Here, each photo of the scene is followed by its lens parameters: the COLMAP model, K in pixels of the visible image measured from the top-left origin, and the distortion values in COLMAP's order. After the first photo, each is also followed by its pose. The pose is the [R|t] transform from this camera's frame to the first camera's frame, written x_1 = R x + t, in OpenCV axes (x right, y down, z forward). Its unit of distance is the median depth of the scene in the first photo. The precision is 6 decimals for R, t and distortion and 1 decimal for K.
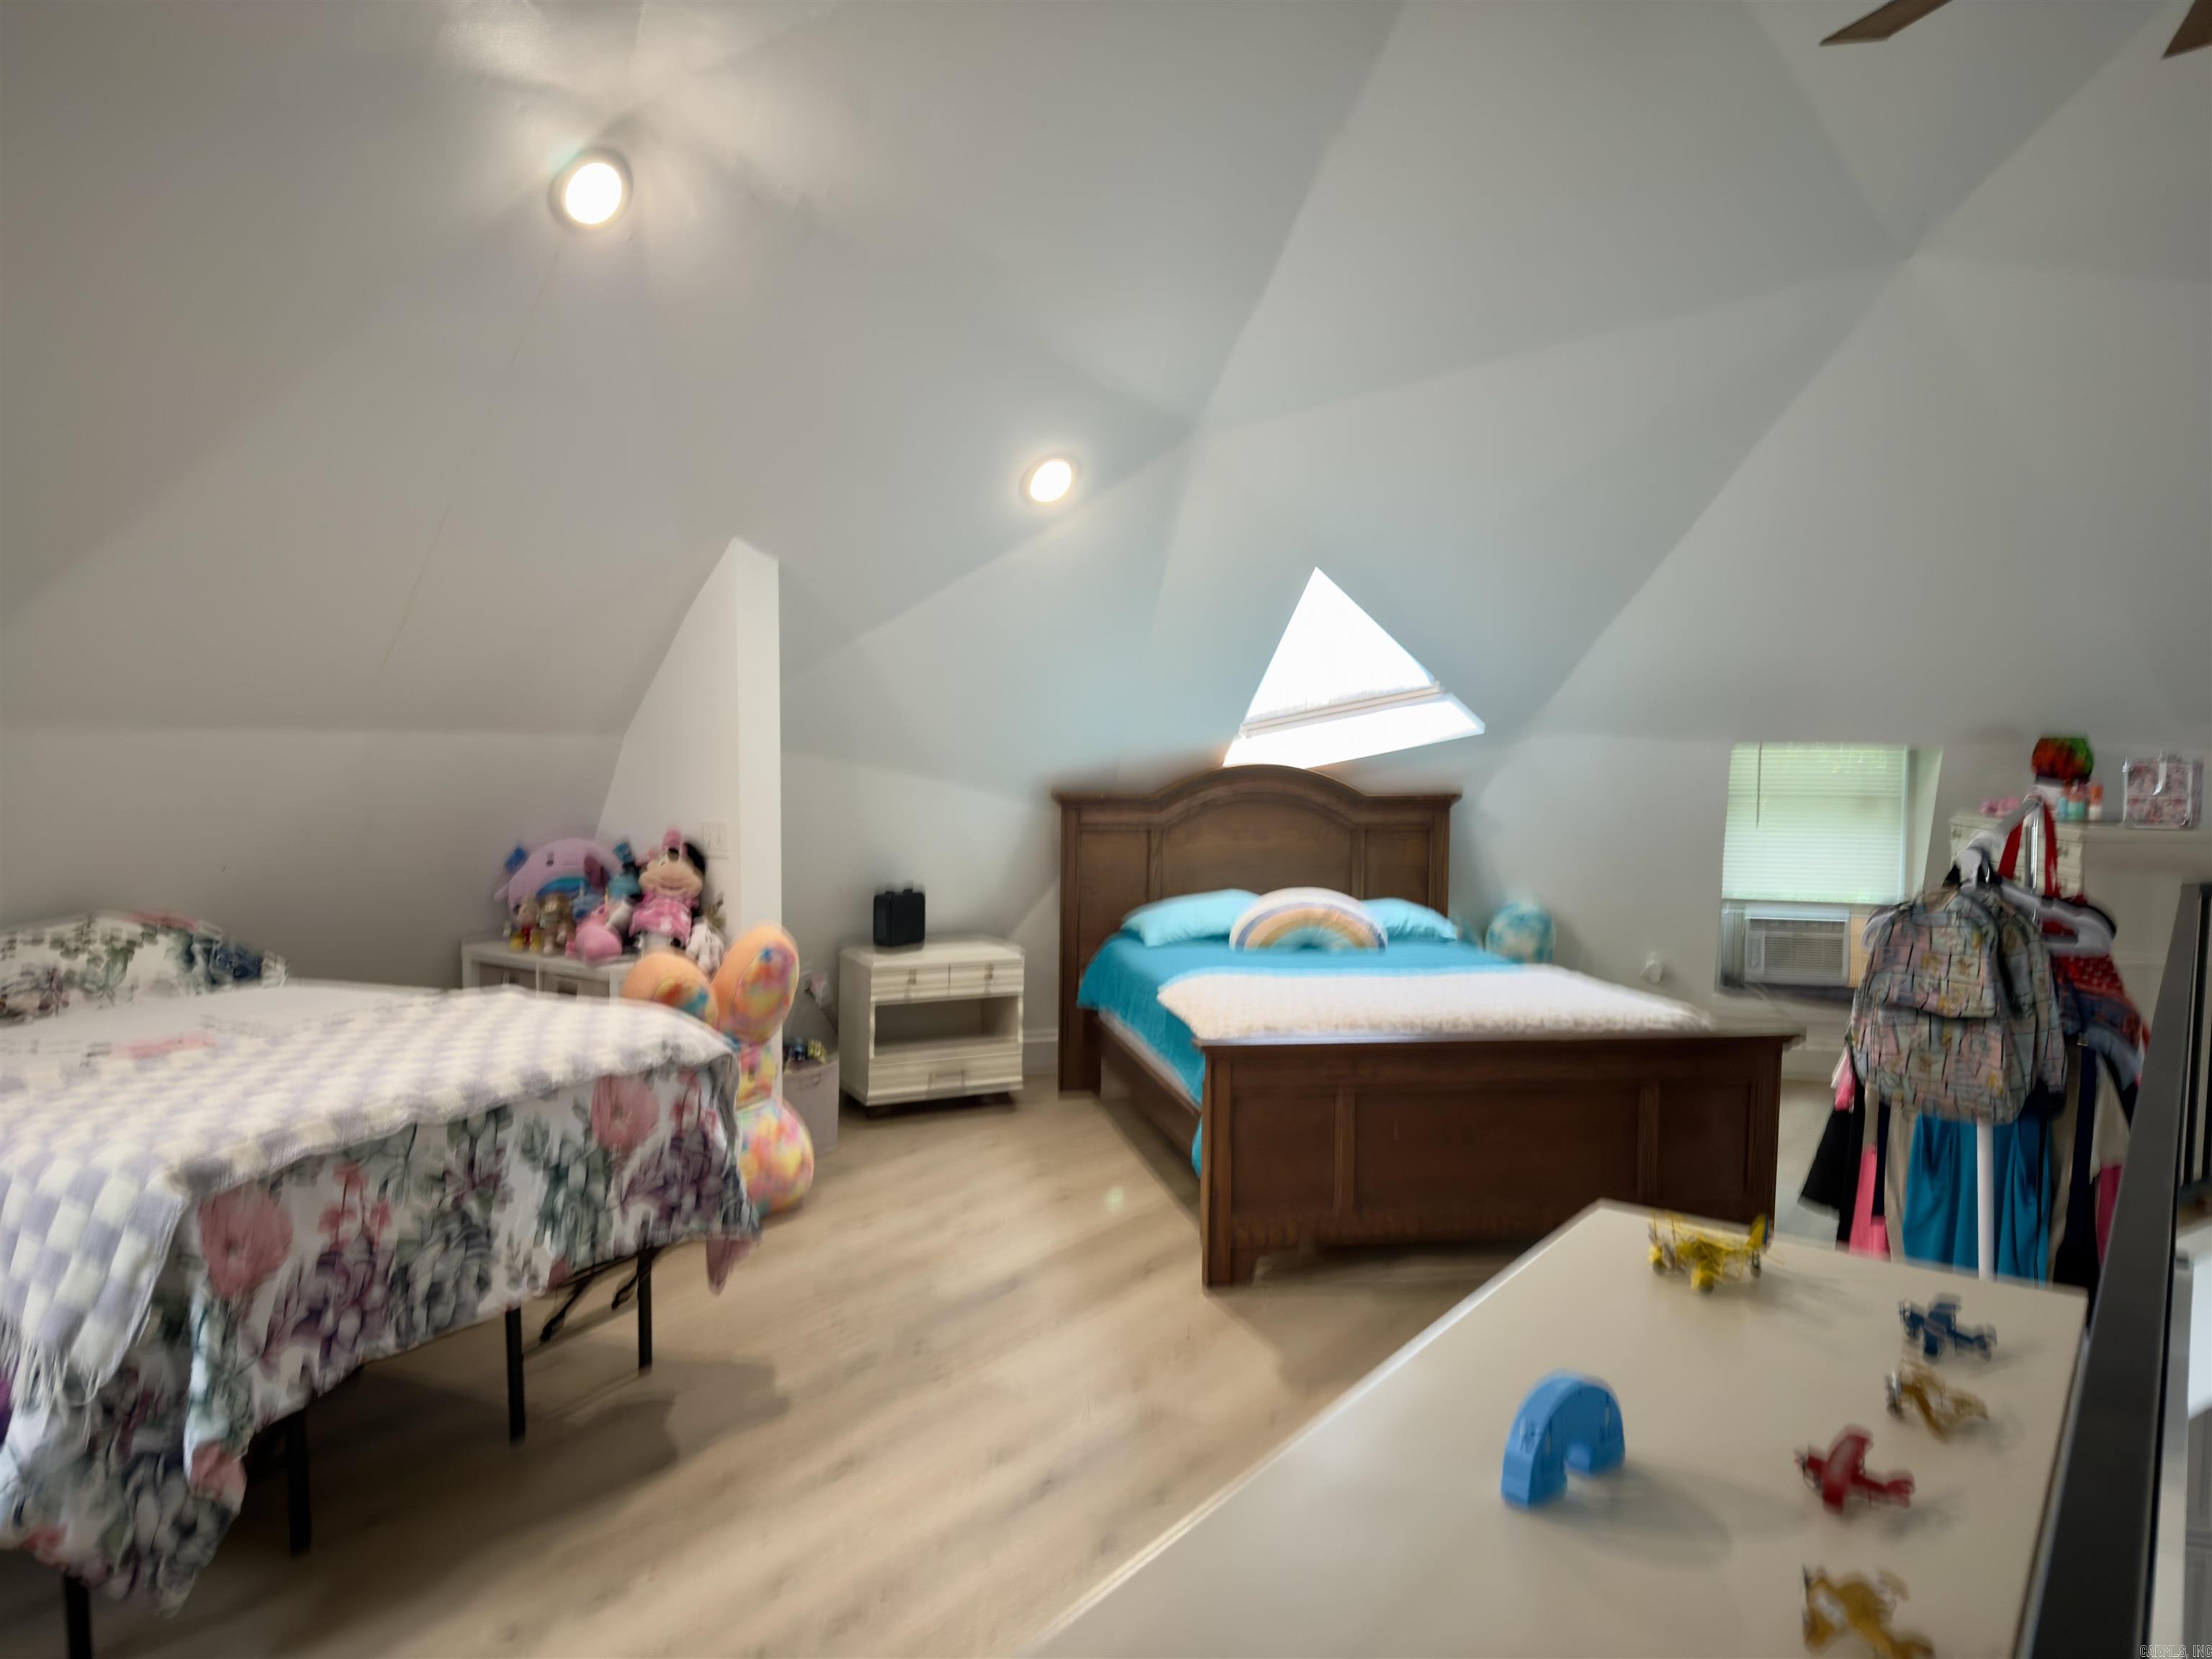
lens RADIAL K [[1532.8, 0, 1117.7], [0, 1532.8, 827.9], [0, 0, 1]] dist [0.016252, -0.034029]
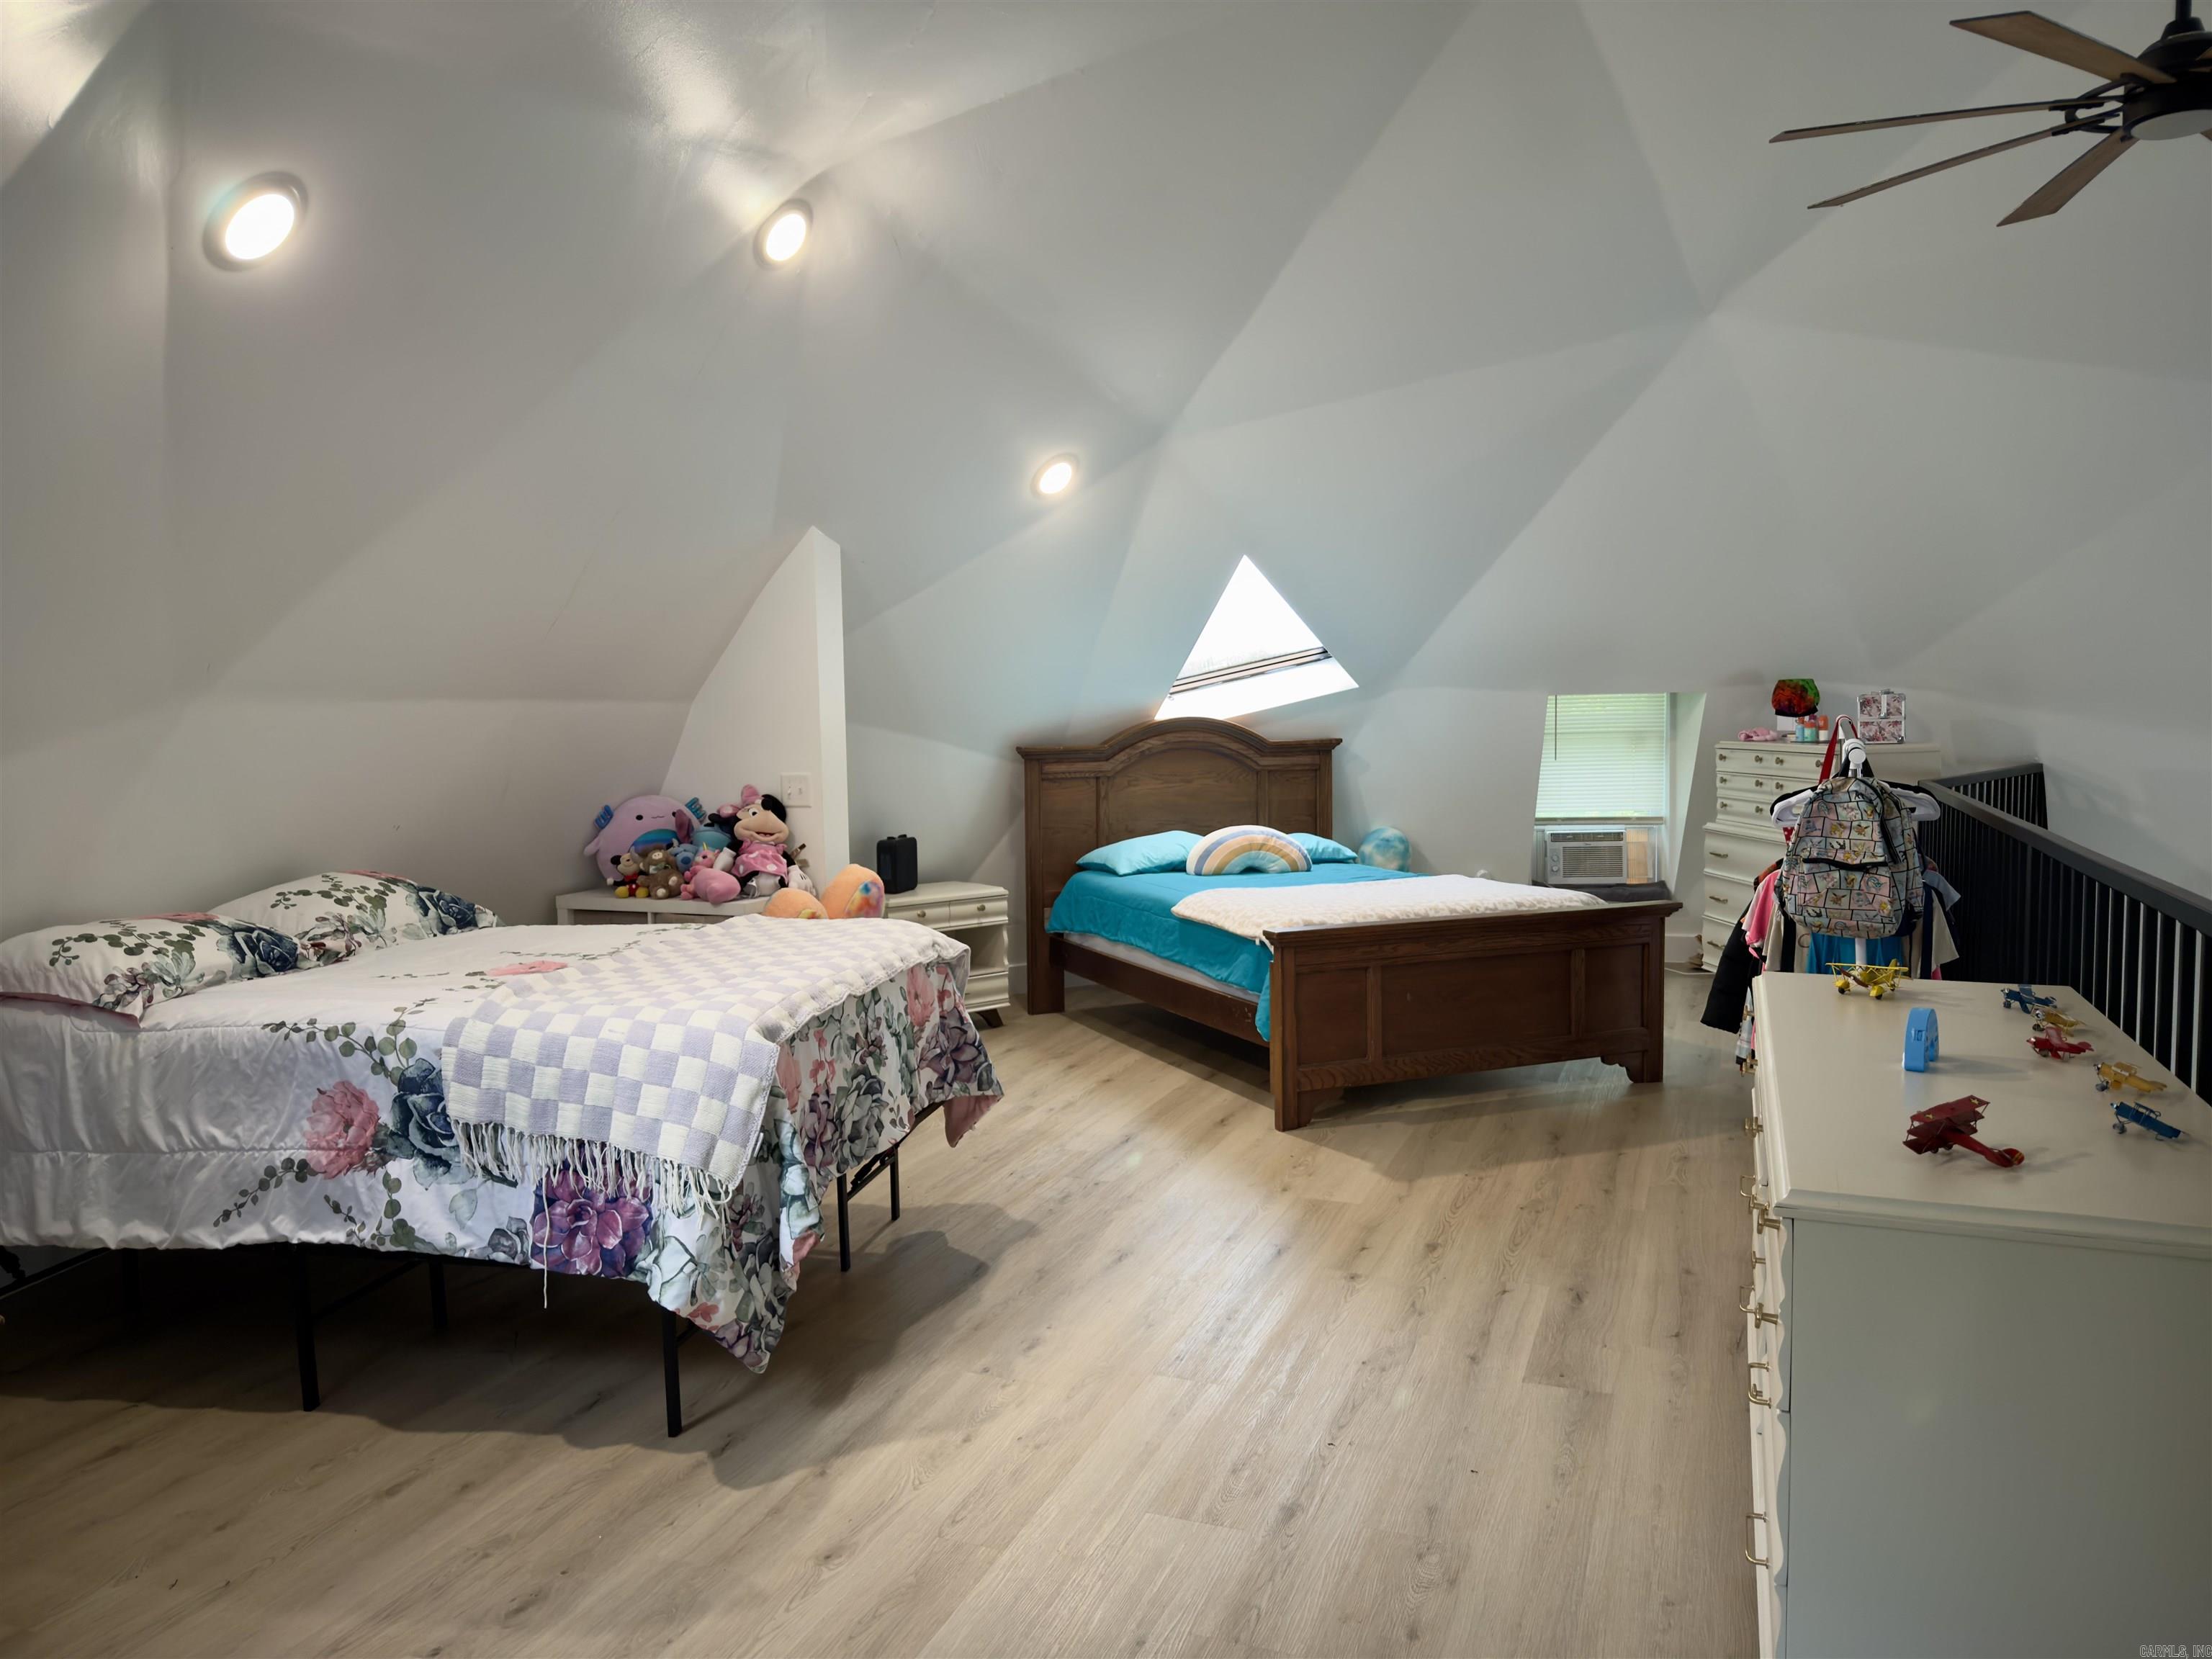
lens RADIAL K [[1532.8, 0, 1097.8], [0, 1532.8, 813.4], [0, 0, 1]] dist [0.016252, -0.034029]
pose [[0.973190, -0.040197, 0.226464, -0.305519], [0.038851, 0.999191, 0.010396, 0.020243], [-0.226699, -0.001319, 0.973964, -0.158517]]
